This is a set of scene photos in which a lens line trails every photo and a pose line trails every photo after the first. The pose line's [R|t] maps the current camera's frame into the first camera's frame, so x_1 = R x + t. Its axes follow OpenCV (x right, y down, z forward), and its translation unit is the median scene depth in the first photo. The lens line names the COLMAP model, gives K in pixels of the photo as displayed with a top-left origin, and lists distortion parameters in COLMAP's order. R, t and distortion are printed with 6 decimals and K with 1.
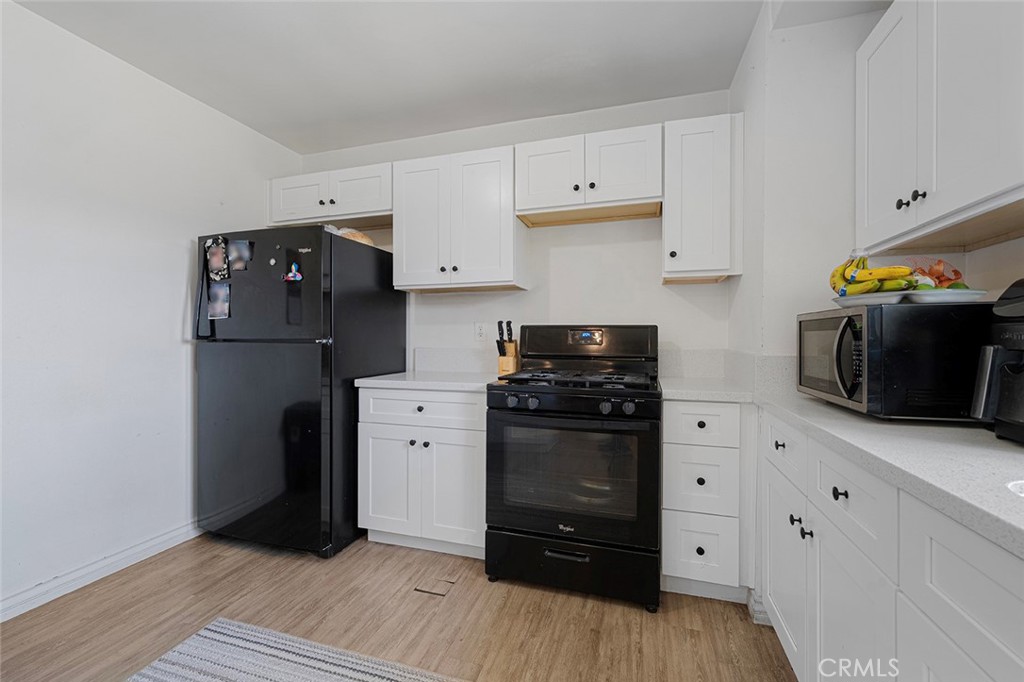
lens RADIAL K [[424.8, 0, 503.3], [0, 424.8, 340.1], [0, 0, 1]] dist [-0.006561, 0.000497]
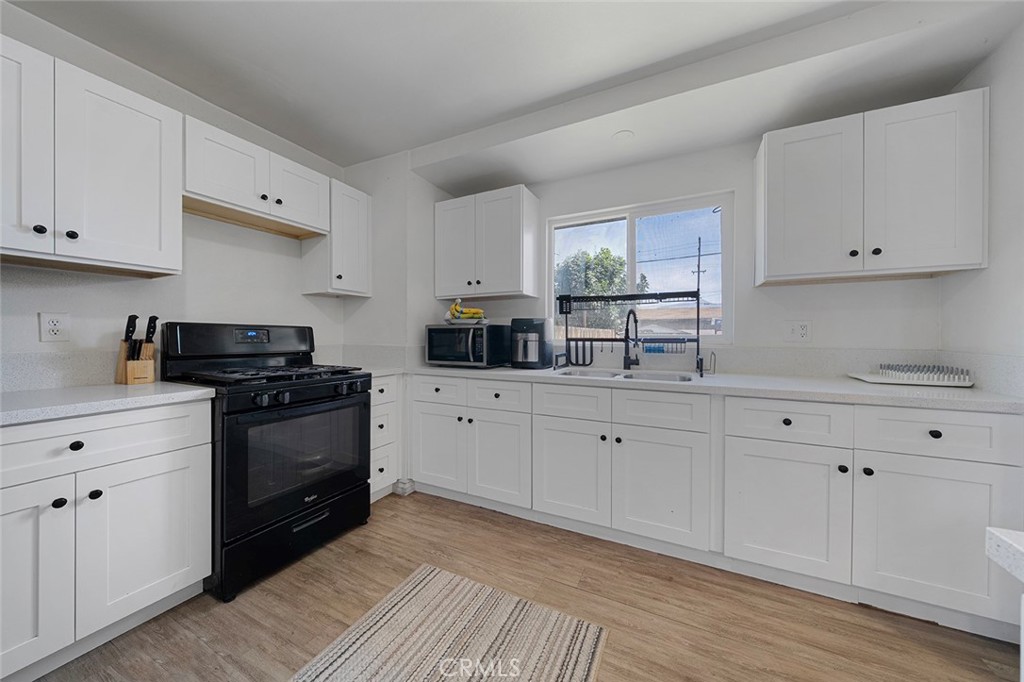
lens RADIAL K [[349.6, 0, 507.7], [0, 349.6, 337.1], [0, 0, 1]] dist [-0.003390, -0.000122]
pose [[0.164739, -0.003030, 0.986333, -0.704239], [0.004795, 0.999986, 0.002271, -0.004548], [-0.986326, 0.004356, 0.164751, 0.290380]]
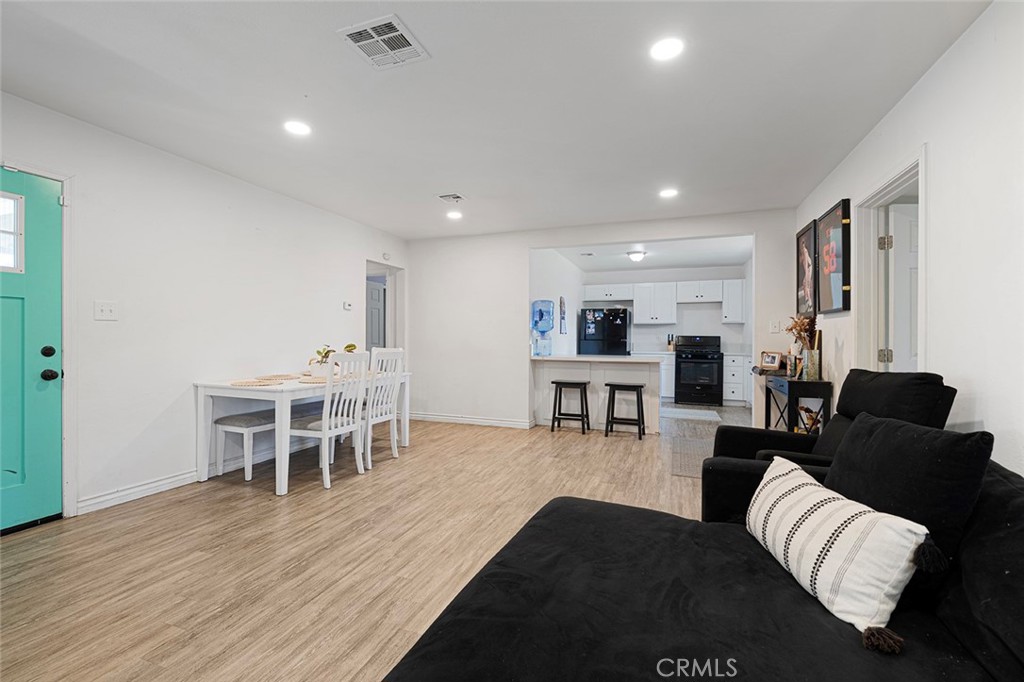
lens RADIAL K [[423.6, 0, 513.0], [0, 423.6, 339.0], [0, 0, 1]] dist [-0.001552, -0.000014]
pose [[0.998434, 0.006149, -0.055600, -1.337843], [-0.006385, 0.999971, -0.004078, 0.014910], [0.055574, 0.004426, 0.998445, -2.989973]]
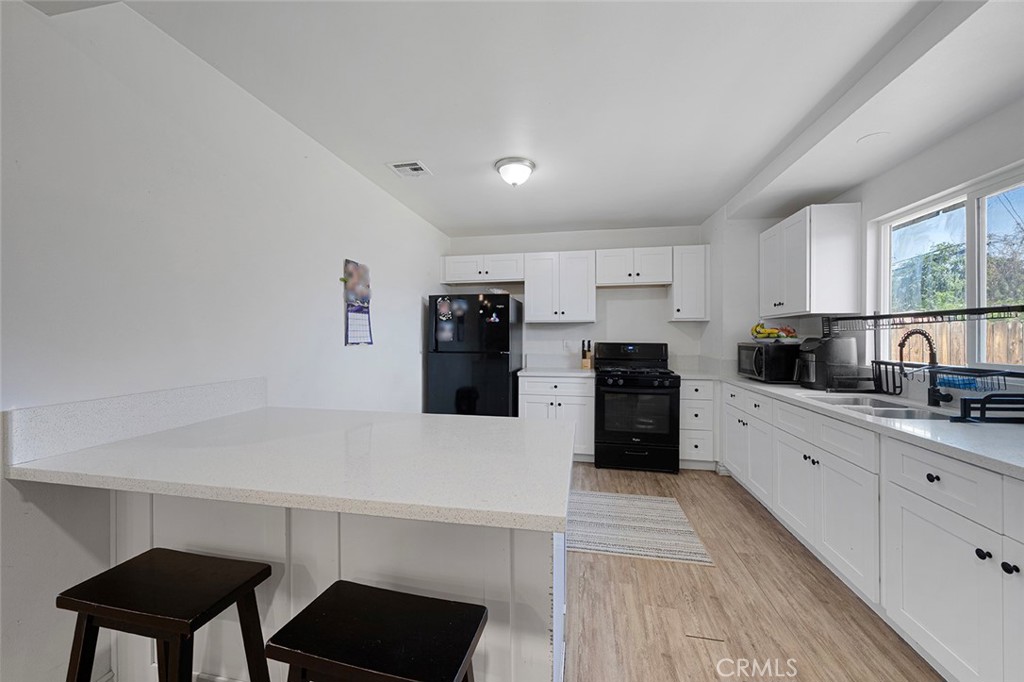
lens RADIAL K [[370.4, 0, 509.7], [0, 370.4, 336.8], [0, 0, 1]] dist [-0.002892, -0.000641]
pose [[0.993980, 0.000455, 0.109560, -0.685090], [0.000208, 0.999982, -0.006045, -0.067509], [-0.109561, 0.006031, 0.993962, -0.790098]]
